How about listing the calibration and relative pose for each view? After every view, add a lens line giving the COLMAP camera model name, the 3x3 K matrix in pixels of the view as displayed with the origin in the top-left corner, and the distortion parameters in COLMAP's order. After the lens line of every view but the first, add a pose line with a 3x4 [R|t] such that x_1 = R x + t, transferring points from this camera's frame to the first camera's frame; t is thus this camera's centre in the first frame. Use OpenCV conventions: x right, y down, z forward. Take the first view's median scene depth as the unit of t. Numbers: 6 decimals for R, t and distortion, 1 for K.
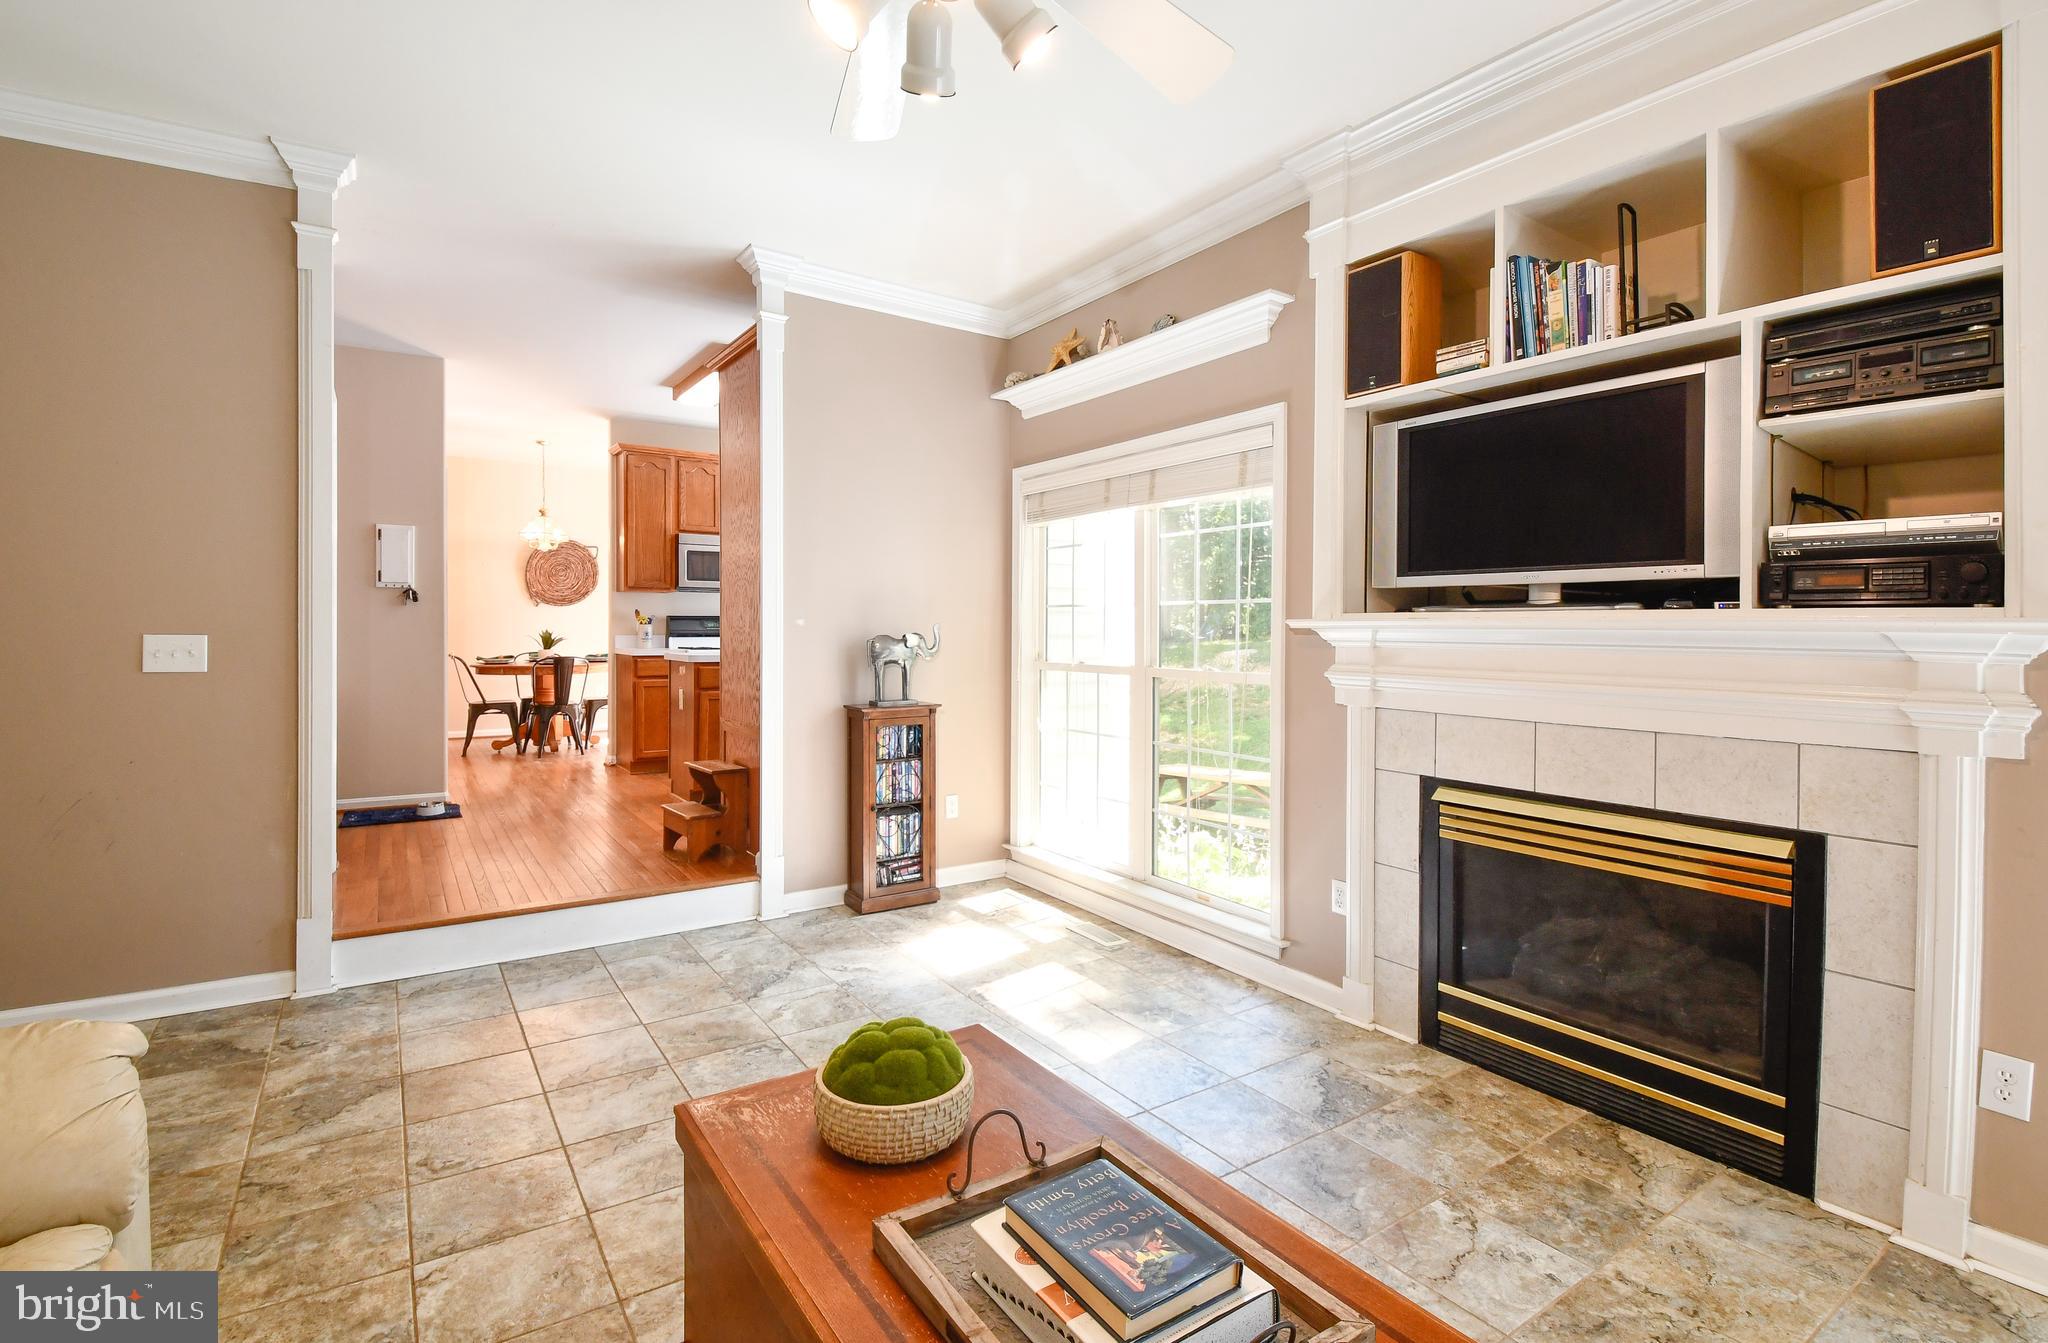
lens RADIAL K [[946.6, 0, 1024.0], [0, 946.6, 671.5], [0, 0, 1]] dist [0.001825, -0.018125]
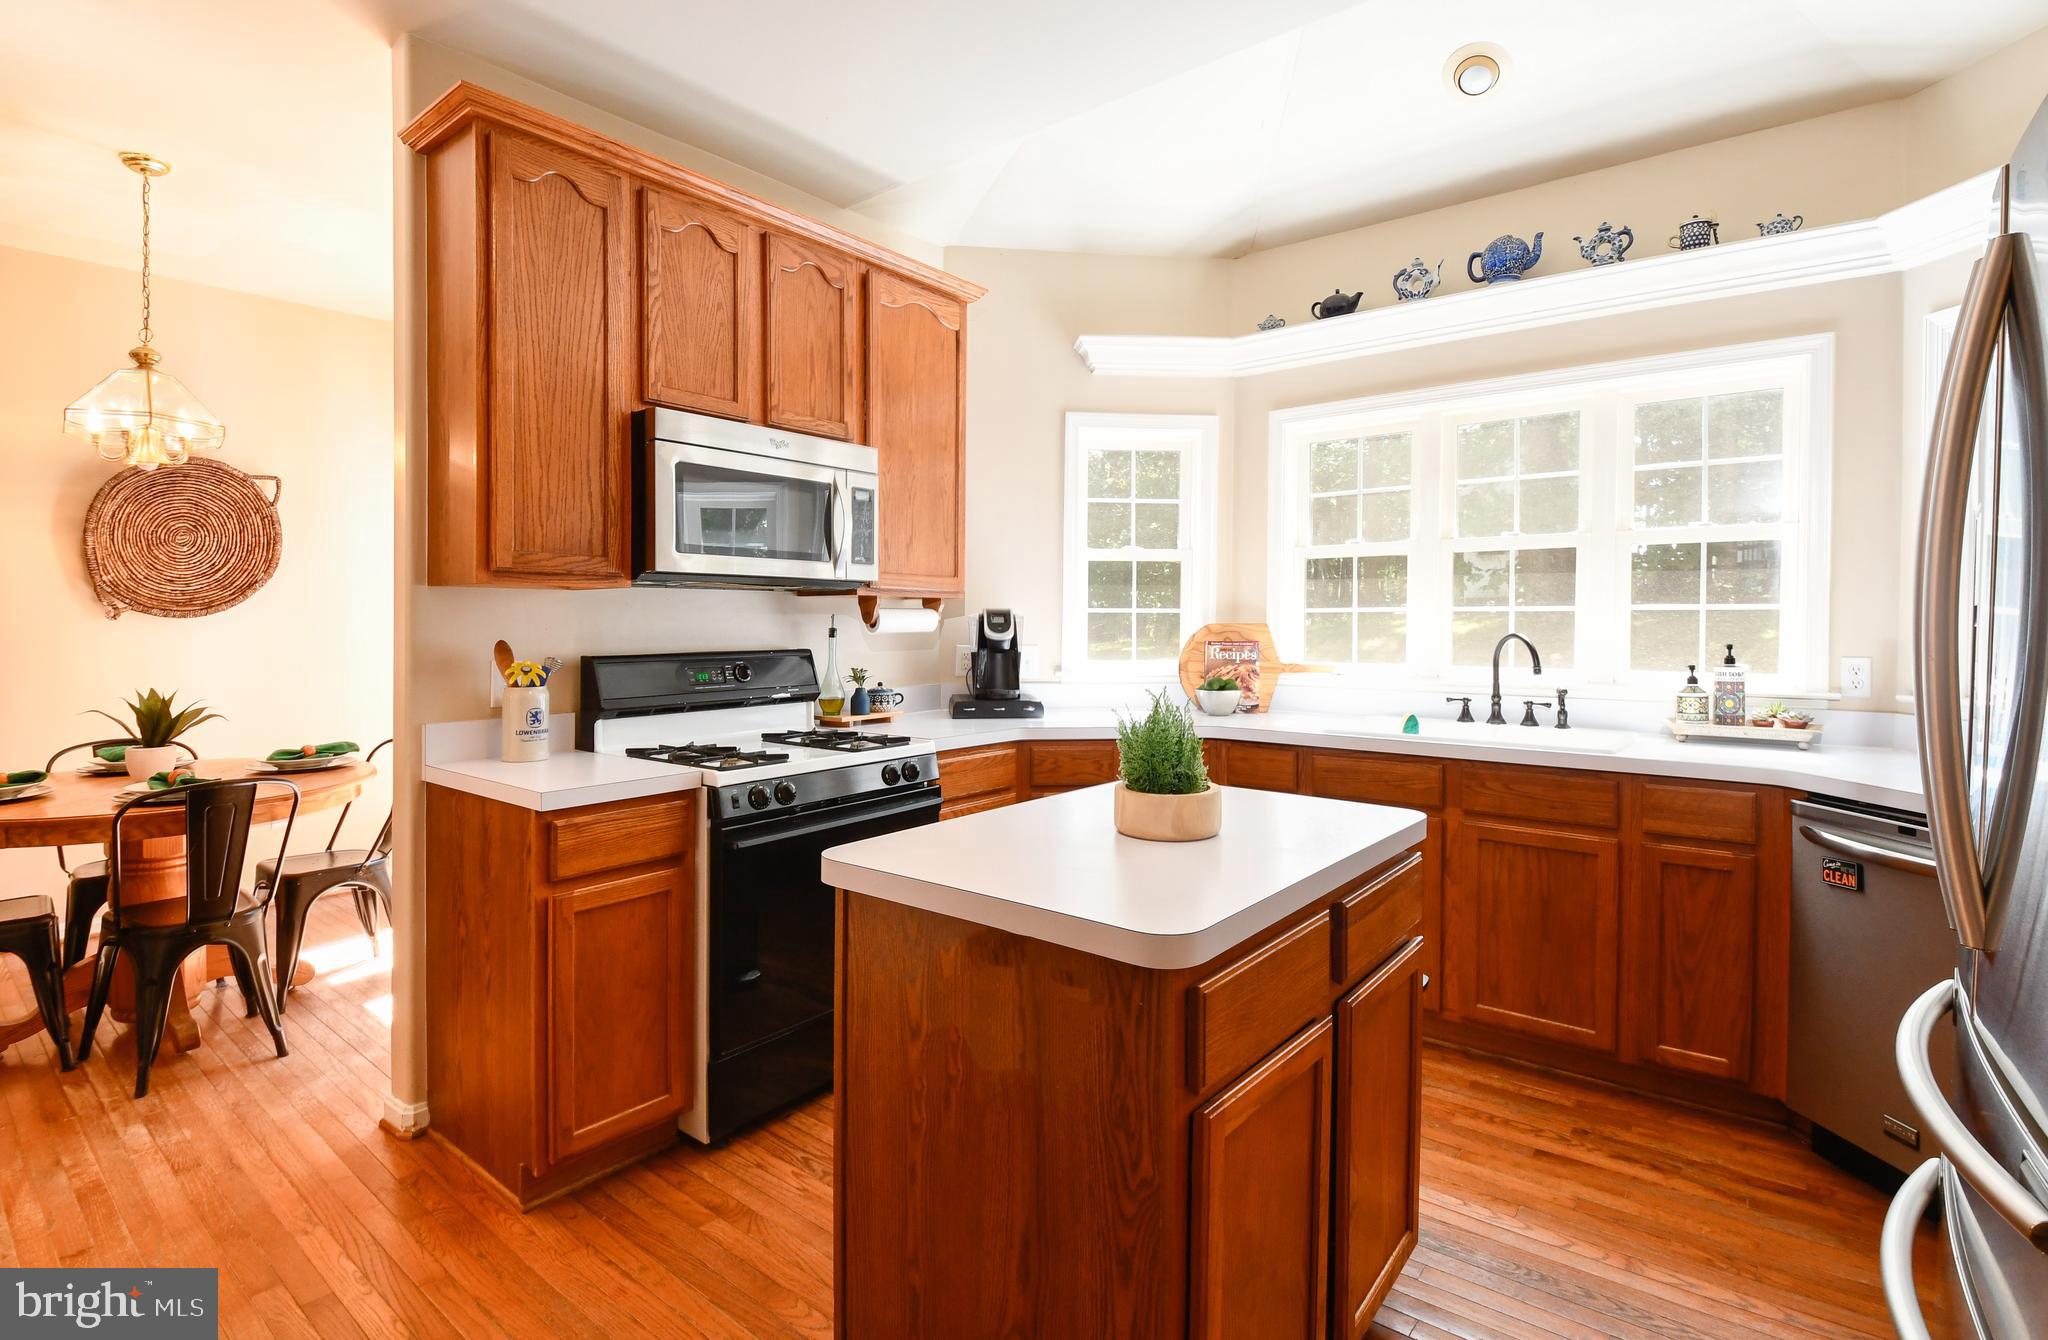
lens RADIAL K [[981.0, 0, 1021.1], [0, 981.0, 652.9], [0, 0, 1]] dist [-0.015435, -0.000356]
pose [[0.957733, -0.016391, 0.287190, -0.338742], [0.019146, 0.999794, -0.006786, -0.056885], [-0.287019, 0.011997, 0.957850, 0.637677]]
